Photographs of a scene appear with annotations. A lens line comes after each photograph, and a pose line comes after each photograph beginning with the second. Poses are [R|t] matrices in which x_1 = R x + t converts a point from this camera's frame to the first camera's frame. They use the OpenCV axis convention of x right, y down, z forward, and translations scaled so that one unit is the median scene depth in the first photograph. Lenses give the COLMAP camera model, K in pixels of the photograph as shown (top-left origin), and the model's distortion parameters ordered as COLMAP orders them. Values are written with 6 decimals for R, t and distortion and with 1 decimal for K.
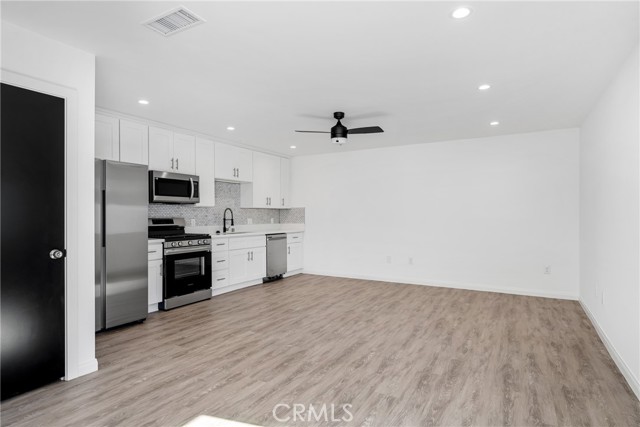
lens RADIAL K [[338.6, 0, 319.4], [0, 338.6, 214.0], [0, 0, 1]] dist [-0.011175, 0.002536]
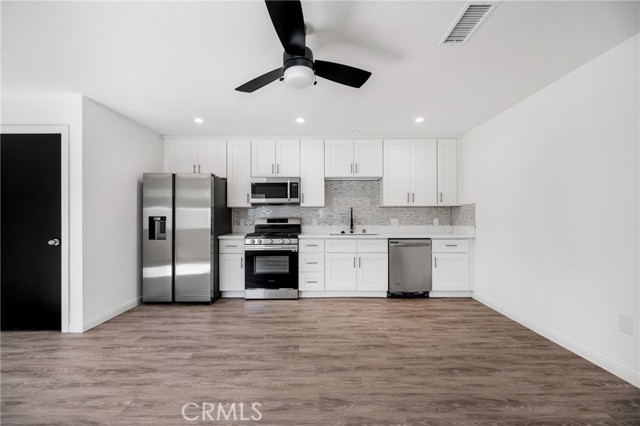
lens RADIAL K [[256.4, 0, 320.1], [0, 256.4, 216.1], [0, 0, 1]] dist [0.001178, 0.000235]
pose [[0.510675, 0.002750, -0.859769, 0.360056], [0.004957, 0.999969, 0.006144, 0.002281], [0.859759, -0.007400, 0.510646, 0.679093]]
